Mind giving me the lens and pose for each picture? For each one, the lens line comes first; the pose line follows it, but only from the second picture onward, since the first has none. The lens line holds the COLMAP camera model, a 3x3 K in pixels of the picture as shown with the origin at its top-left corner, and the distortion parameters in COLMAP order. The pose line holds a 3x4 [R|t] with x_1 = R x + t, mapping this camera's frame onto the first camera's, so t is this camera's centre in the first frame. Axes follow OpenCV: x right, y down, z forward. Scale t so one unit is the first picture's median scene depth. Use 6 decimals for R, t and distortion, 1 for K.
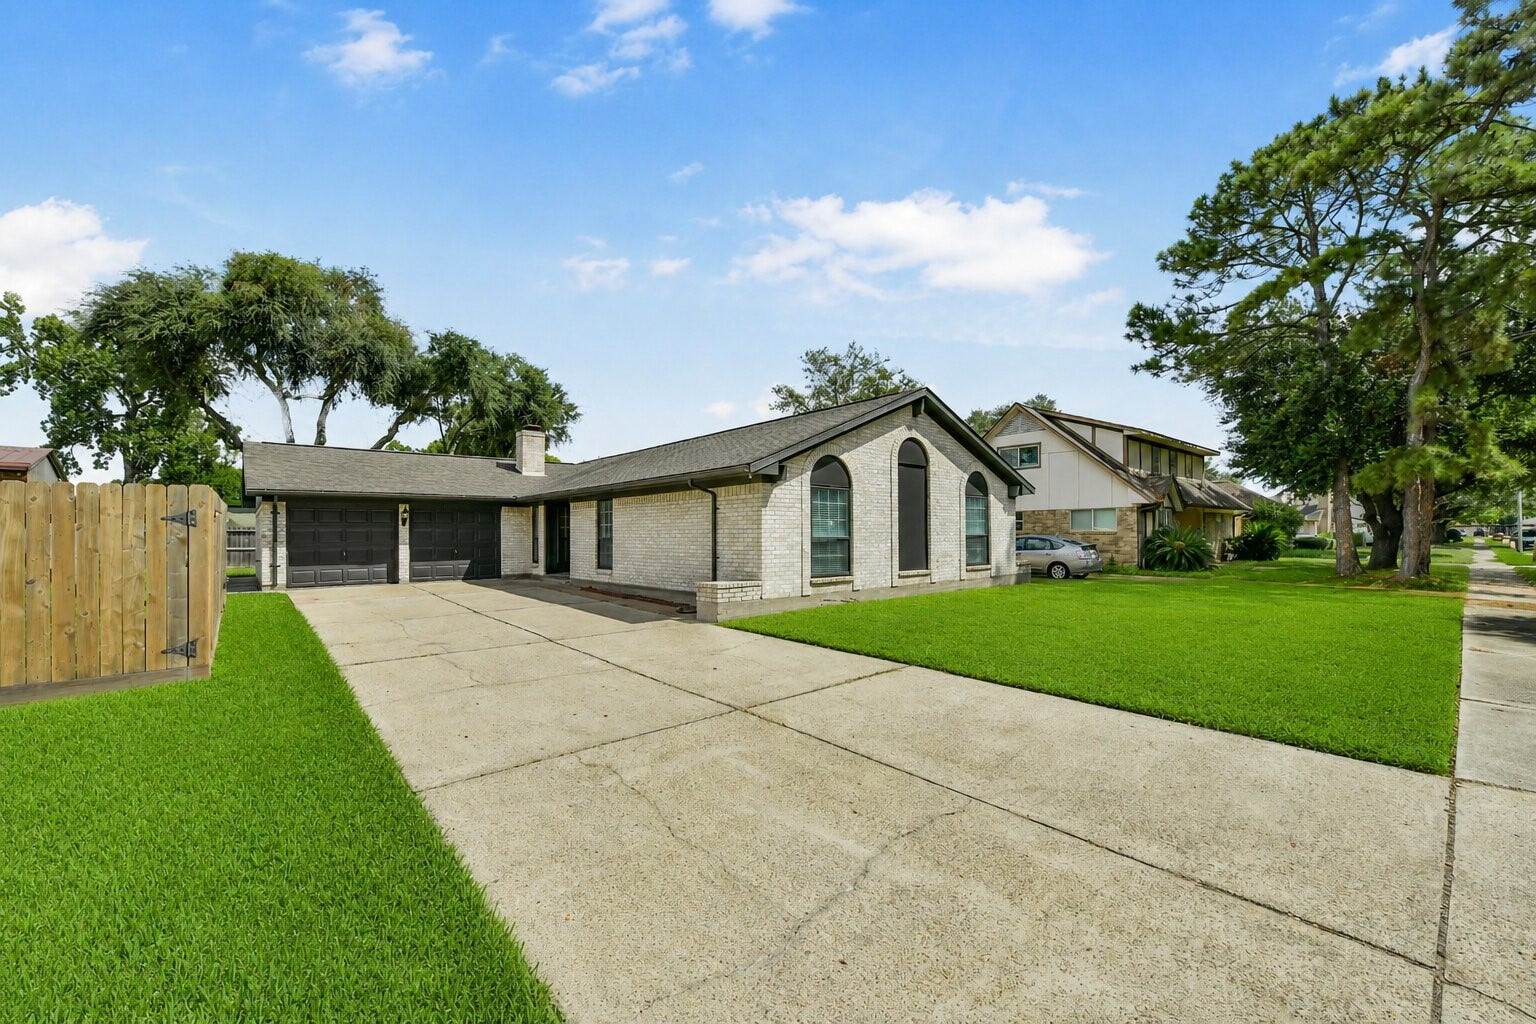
lens RADIAL K [[615.9, 0, 768.0], [0, 615.9, 512.0], [0, 0, 1]] dist [-0.001527, -0.000171]
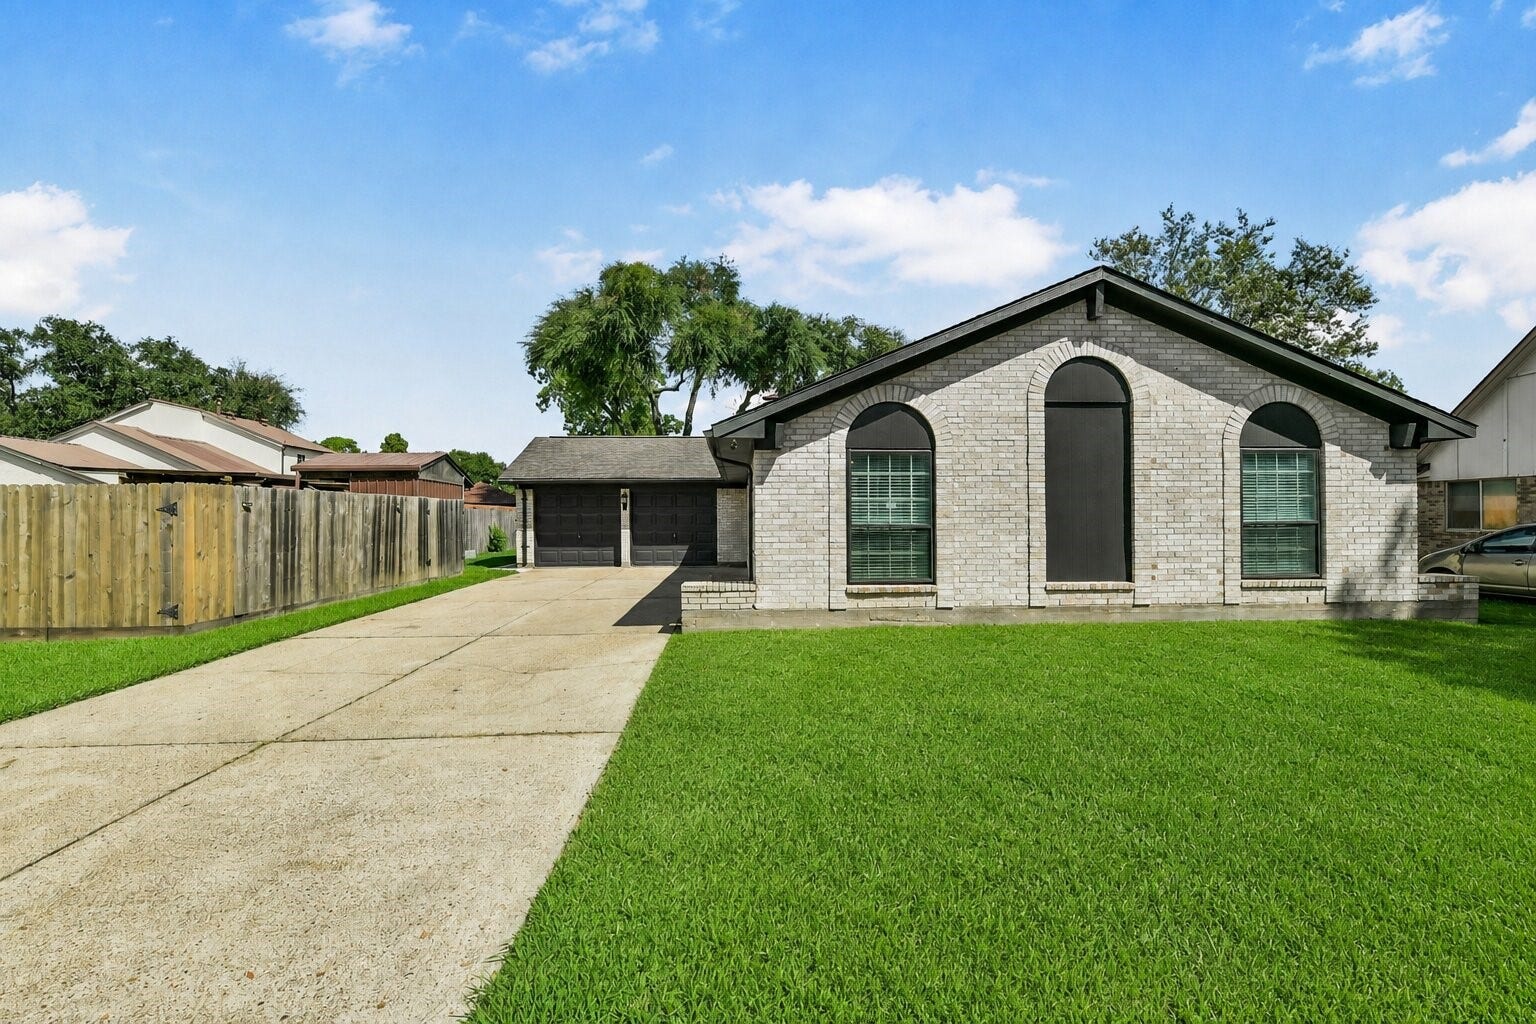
lens RADIAL K [[718.9, 0, 767.0], [0, 718.9, 521.3], [0, 0, 1]] dist [-0.001171, -0.000604]
pose [[0.785548, 0.004432, -0.618785, 0.409164], [0.023301, 0.999053, 0.036736, 0.004009], [0.618362, -0.043276, 0.784701, 0.261254]]
